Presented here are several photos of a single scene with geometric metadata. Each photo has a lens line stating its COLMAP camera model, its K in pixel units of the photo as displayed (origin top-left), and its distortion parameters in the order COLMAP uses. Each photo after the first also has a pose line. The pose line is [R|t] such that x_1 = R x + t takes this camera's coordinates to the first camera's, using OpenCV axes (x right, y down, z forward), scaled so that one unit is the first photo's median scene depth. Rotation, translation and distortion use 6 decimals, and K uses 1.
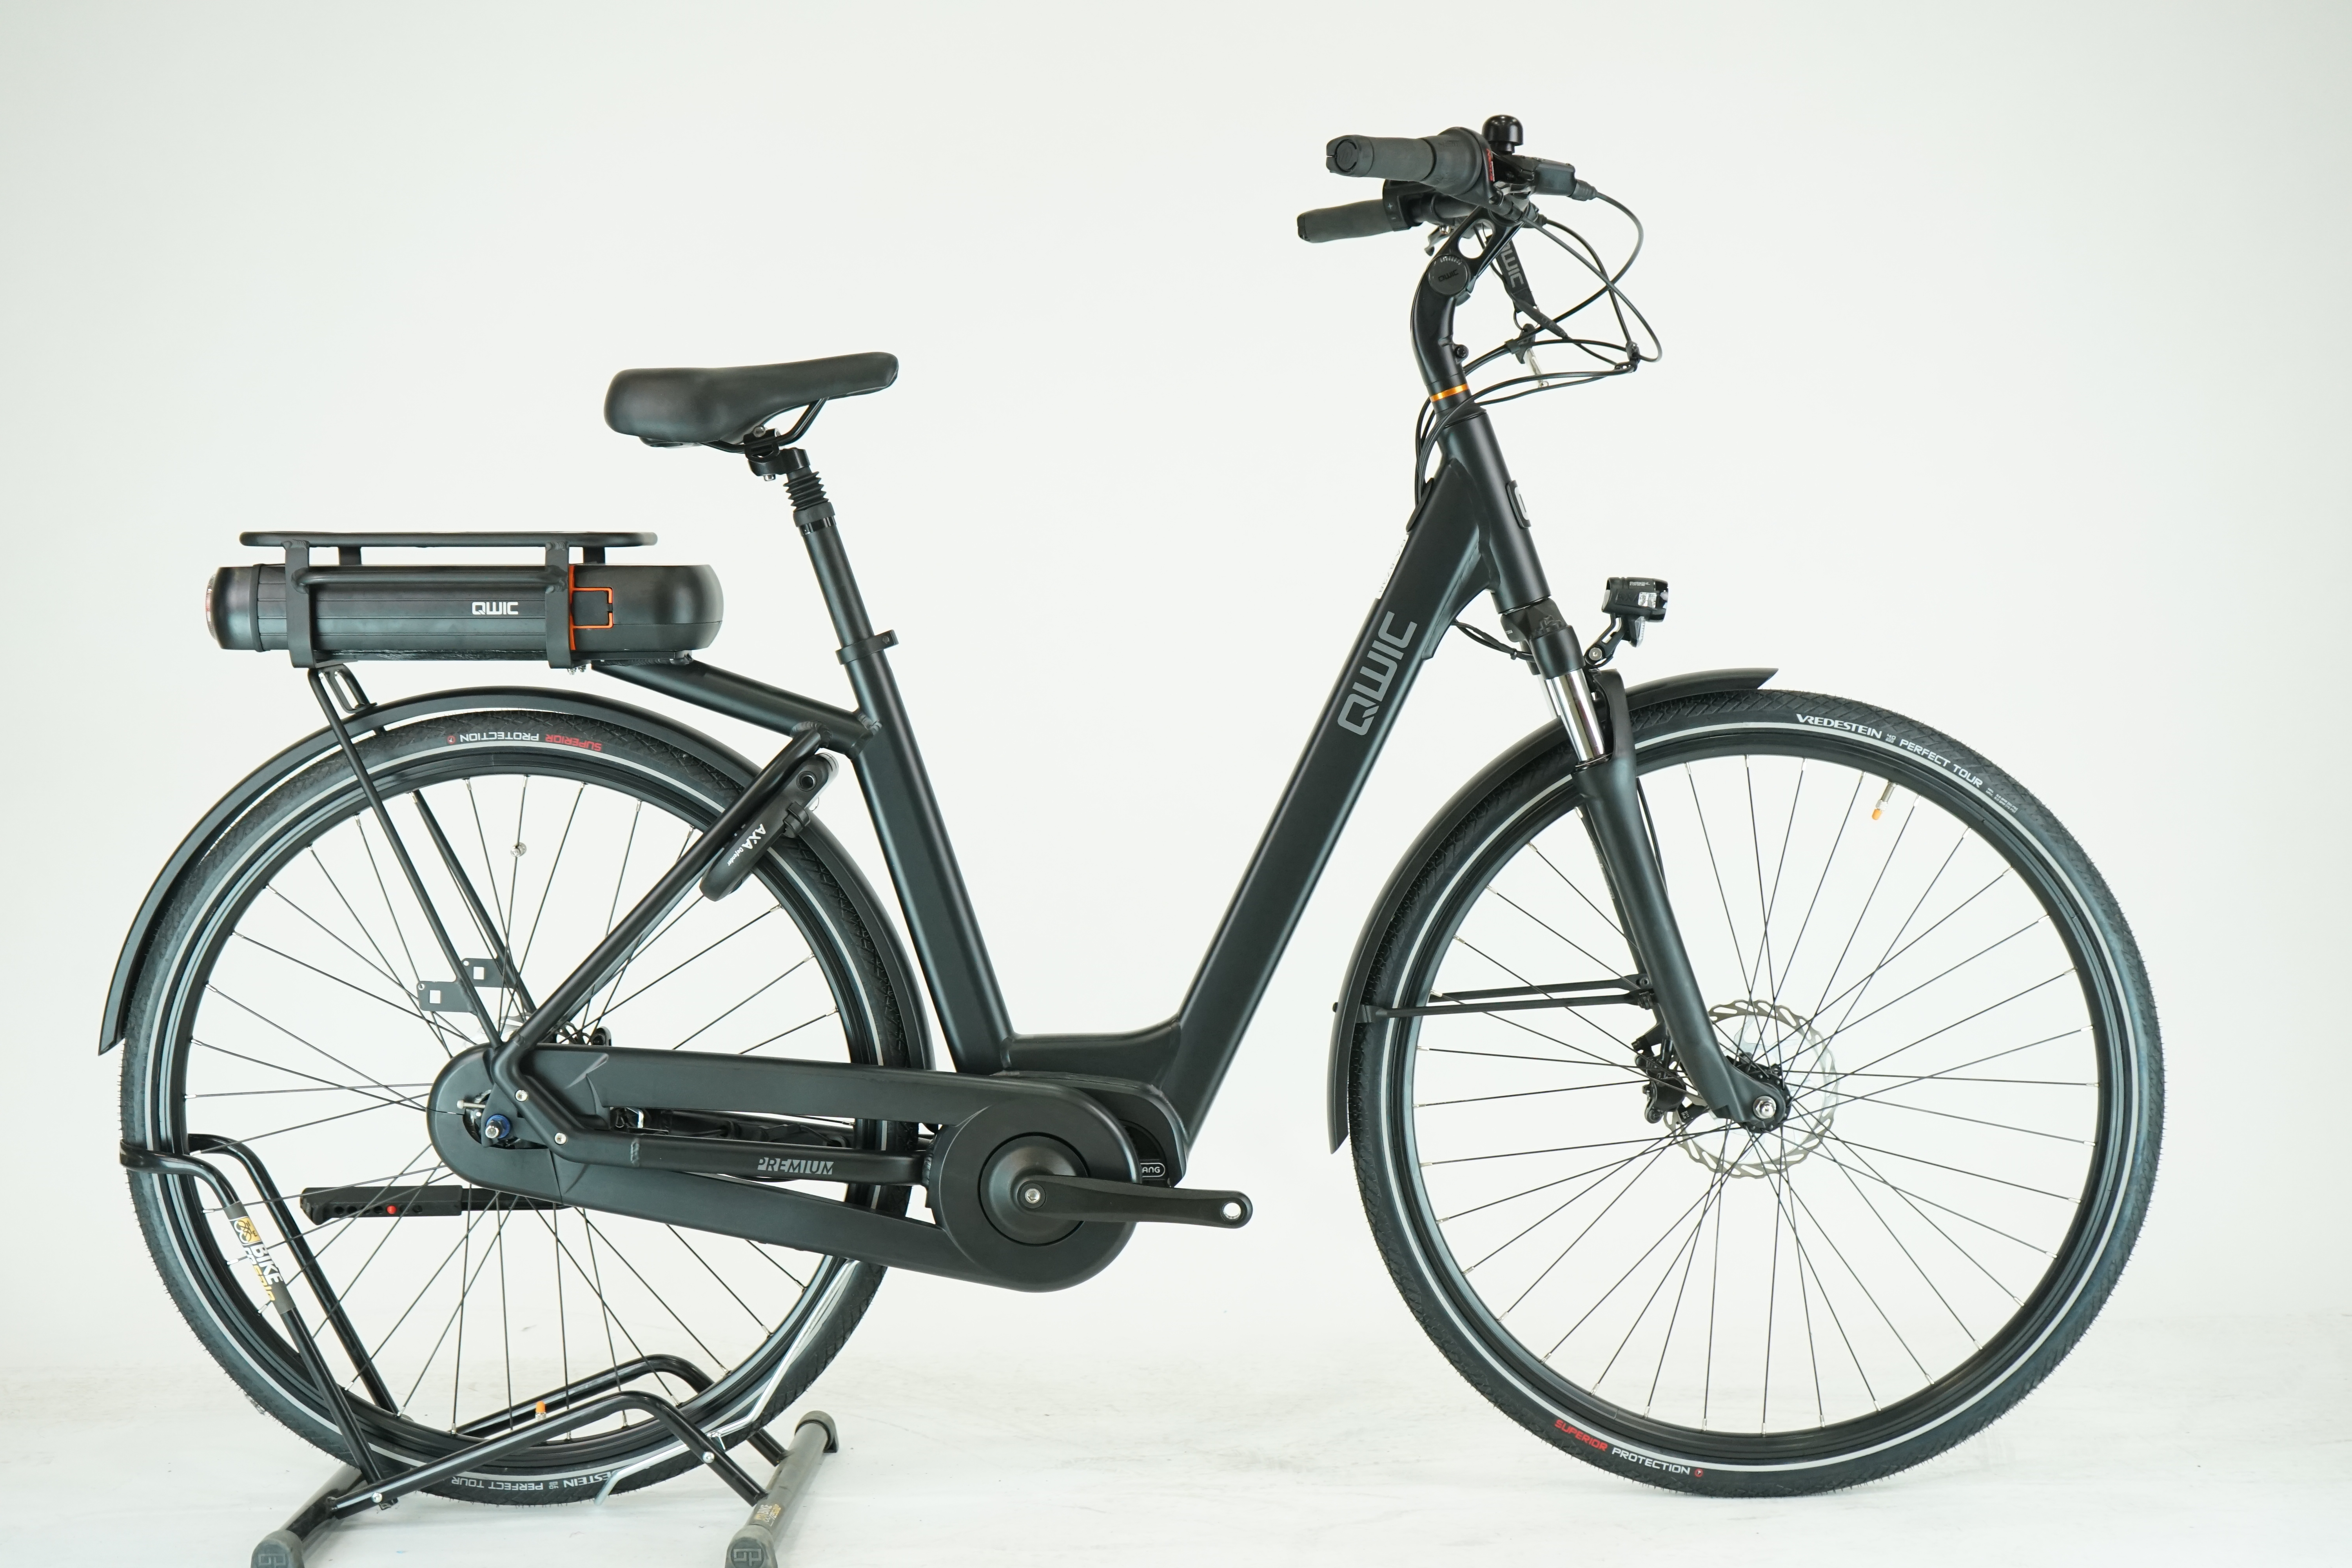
lens RADIAL K [[3439.8, 0, 1176.0], [0, 3439.8, 784.0], [0, 0, 1]] dist [-0.025934, 0.002209]
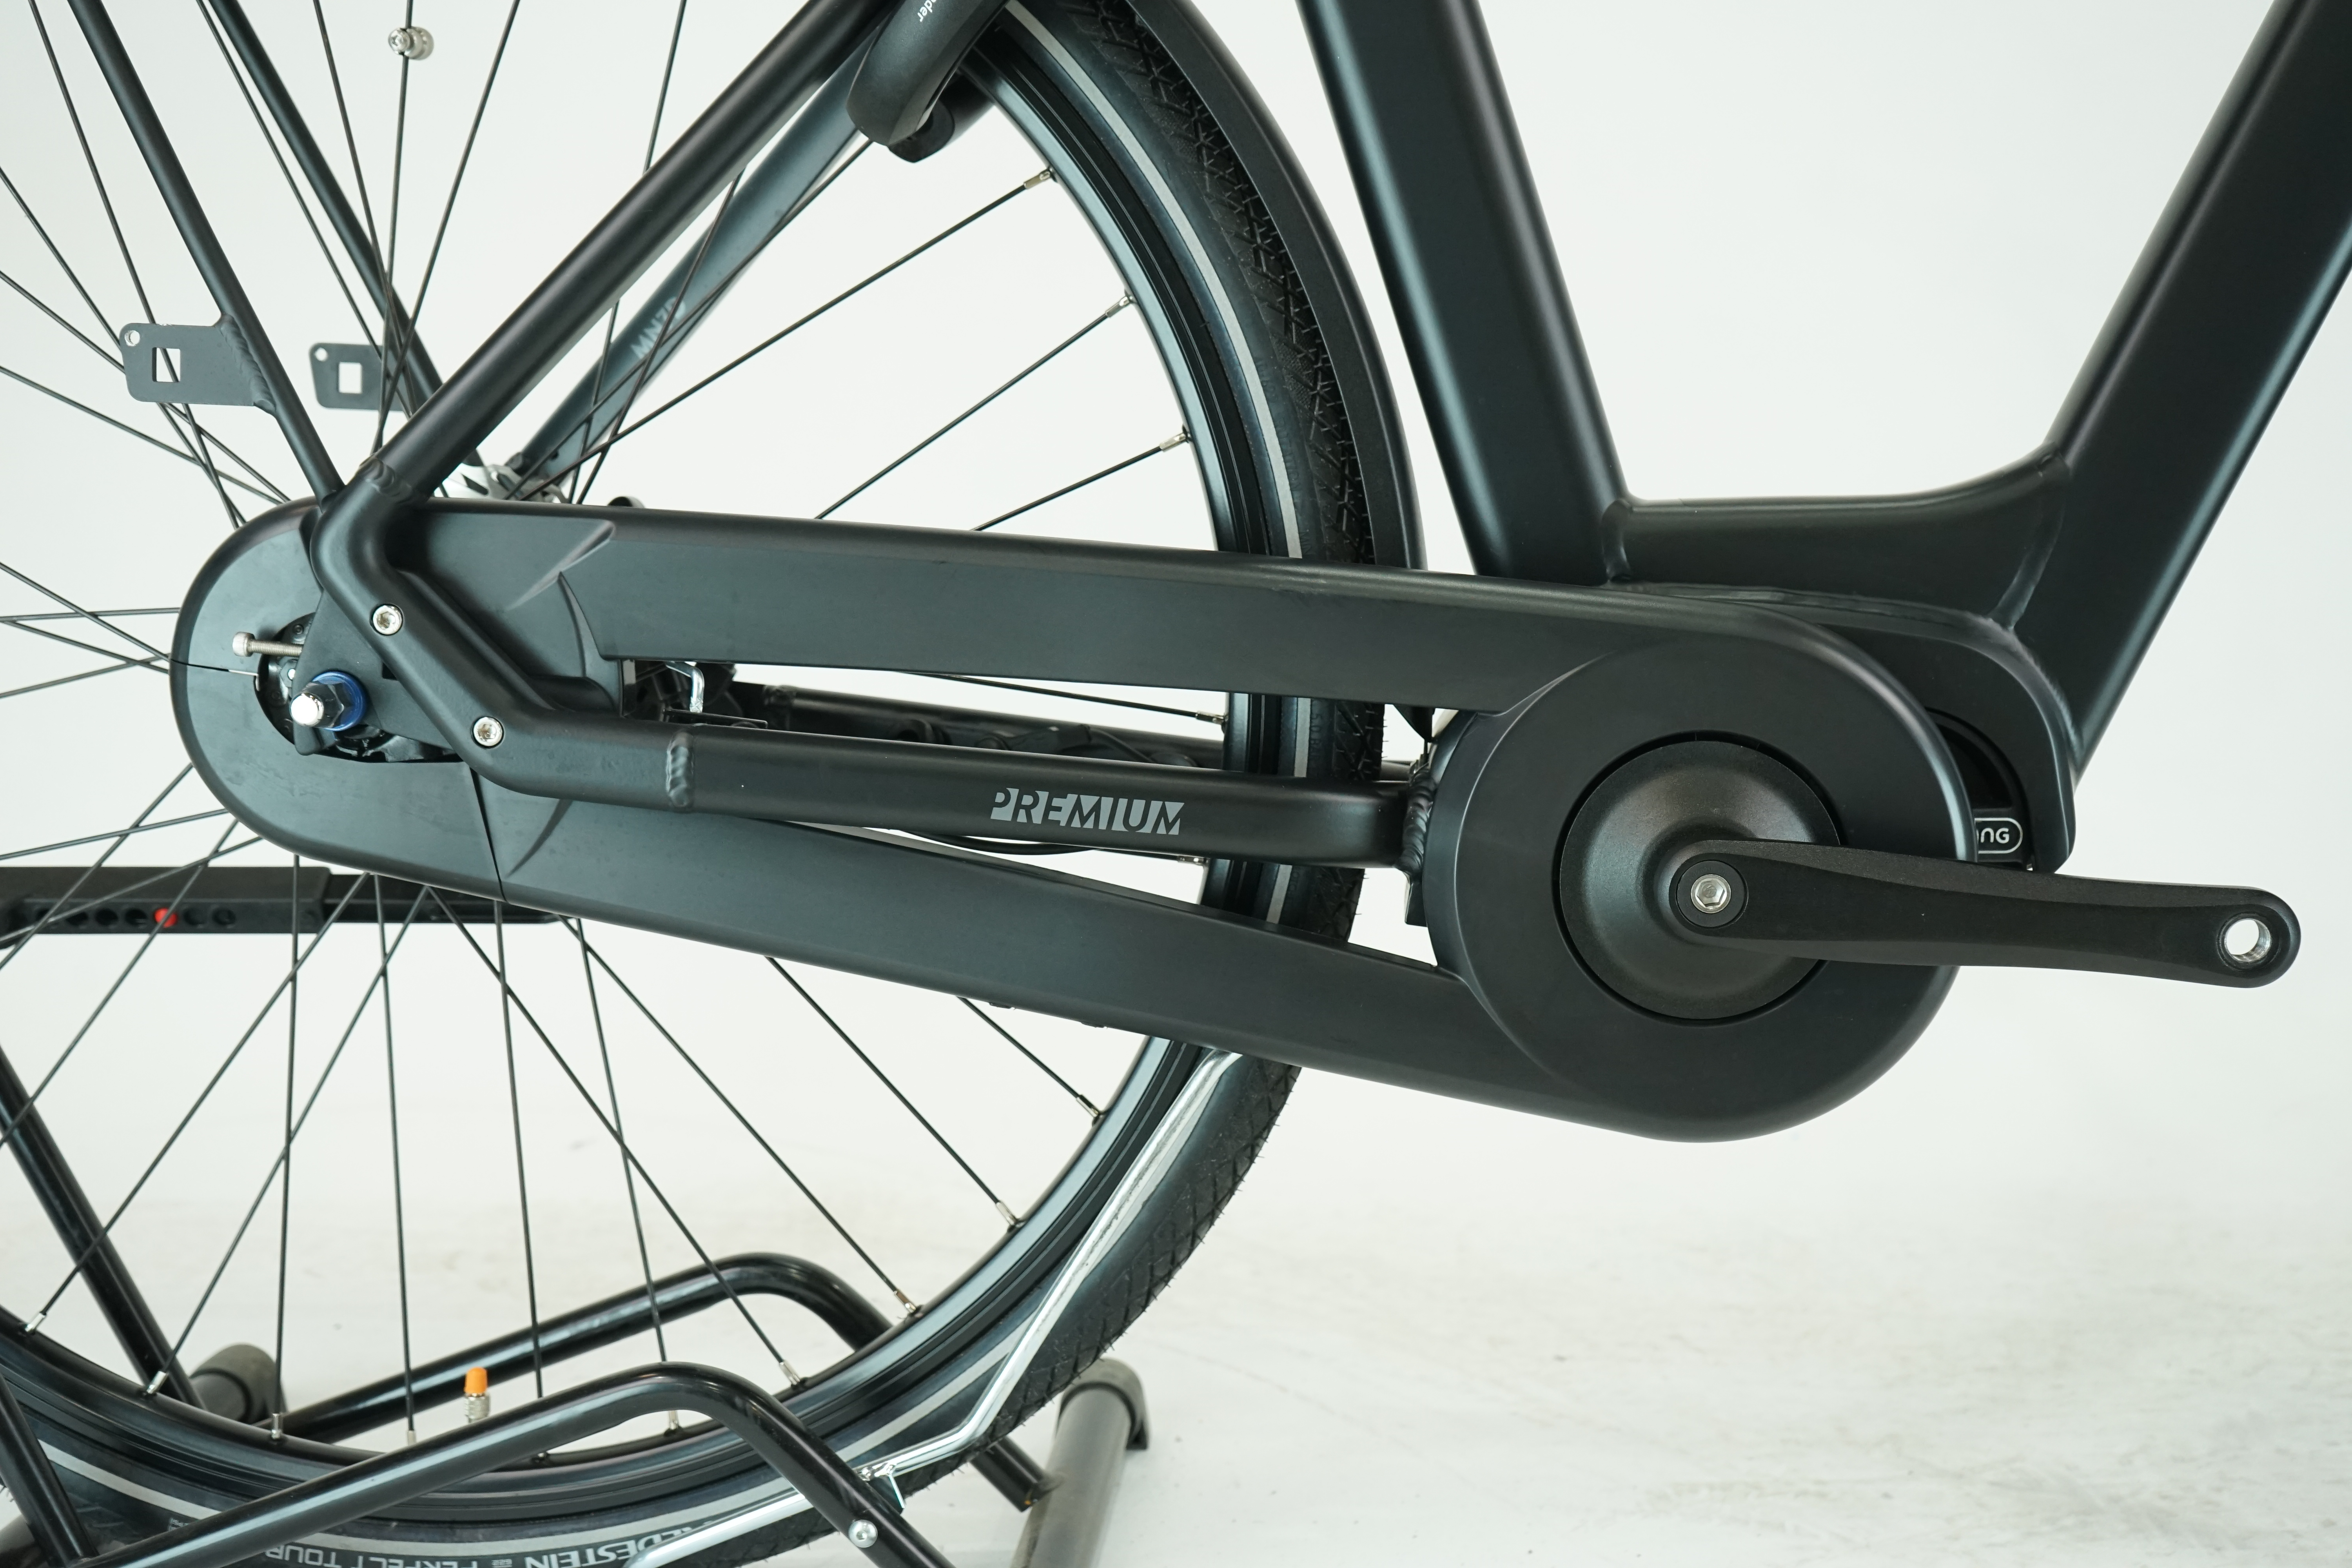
lens RADIAL K [[2694.7, 0, 1176.0], [0, 2694.7, 784.0], [0, 0, 1]] dist [0.006379, 0.015072]
pose [[0.999041, 0.012136, -0.042070, -0.086577], [-0.010019, 0.998691, 0.050161, 0.091345], [0.042624, -0.049692, 0.997855, 0.685300]]
